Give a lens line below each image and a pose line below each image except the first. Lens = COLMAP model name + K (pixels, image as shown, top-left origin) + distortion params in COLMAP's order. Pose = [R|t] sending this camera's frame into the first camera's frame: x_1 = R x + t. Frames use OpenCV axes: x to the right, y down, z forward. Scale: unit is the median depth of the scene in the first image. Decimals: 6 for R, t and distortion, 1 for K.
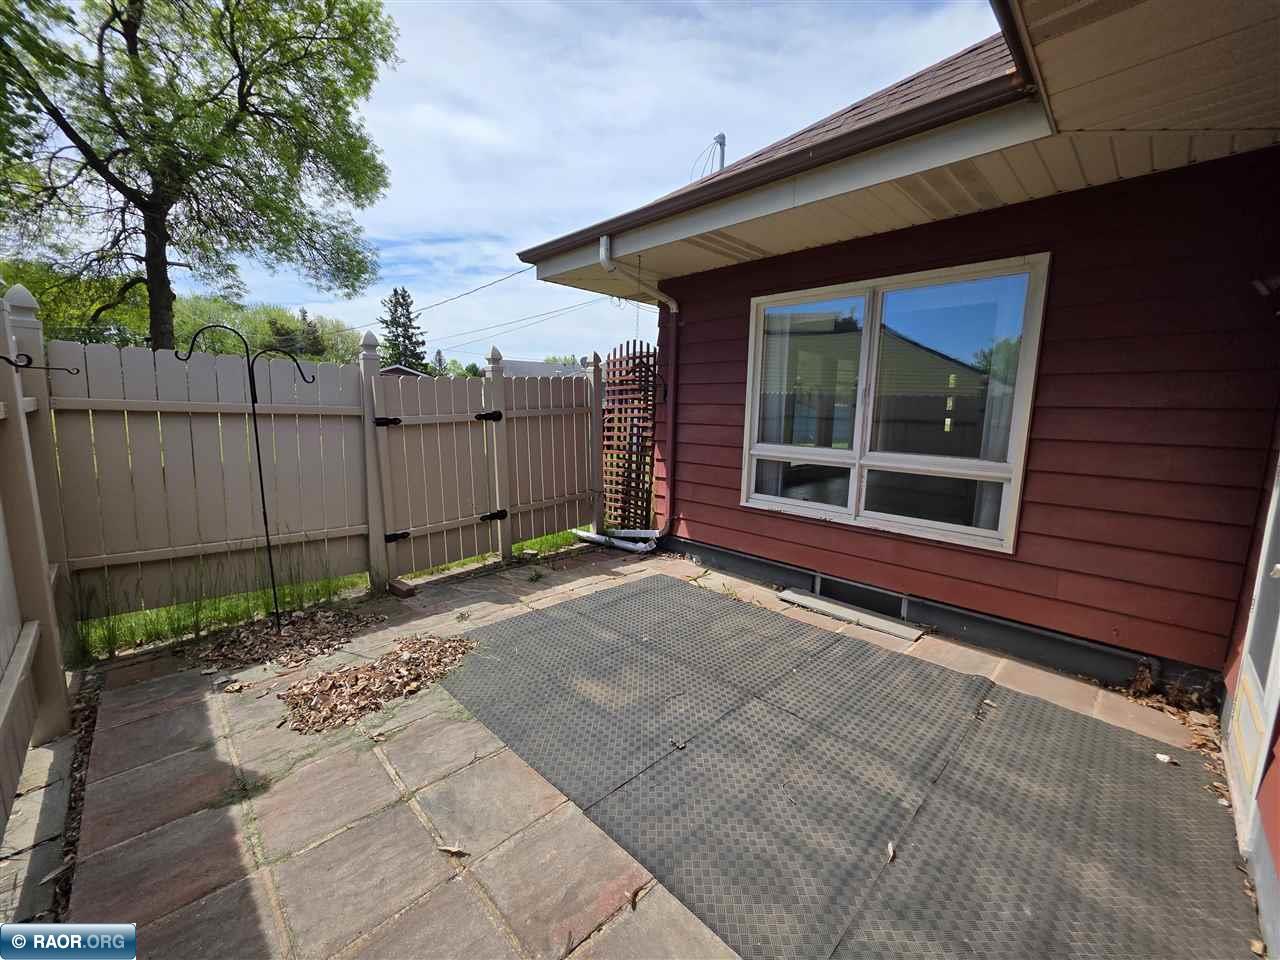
lens RADIAL K [[511.9, 0, 641.7], [0, 511.9, 483.7], [0, 0, 1]] dist [0.000878, -0.000126]
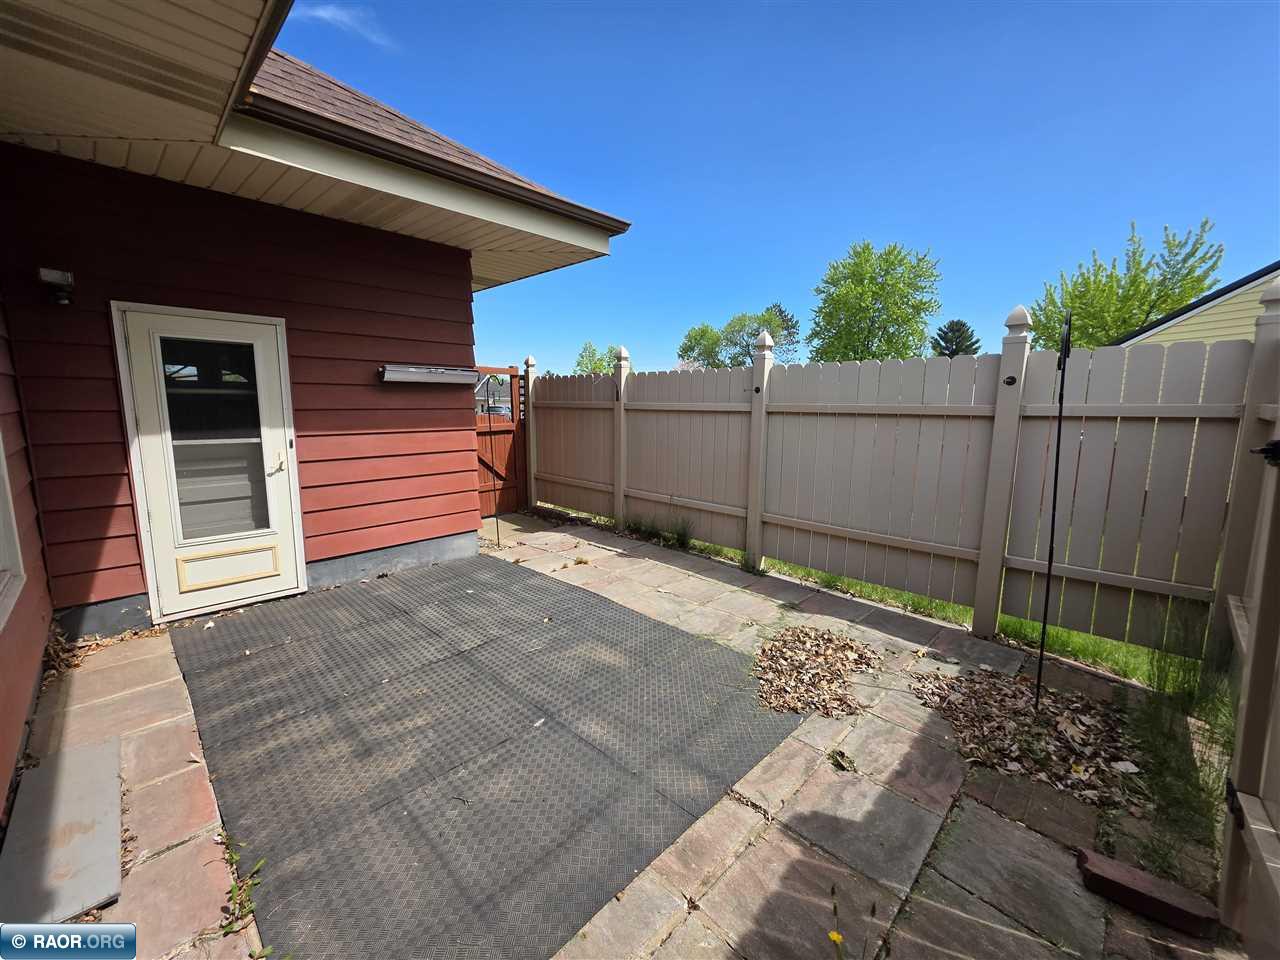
lens RADIAL K [[511.9, 0, 643.4], [0, 511.9, 475.7], [0, 0, 1]] dist [0.000878, -0.000126]
pose [[-0.999286, -0.031962, -0.020139, -0.145249], [-0.036362, 0.958328, 0.283346, -0.291205], [0.010244, 0.283876, -0.958806, 2.068759]]
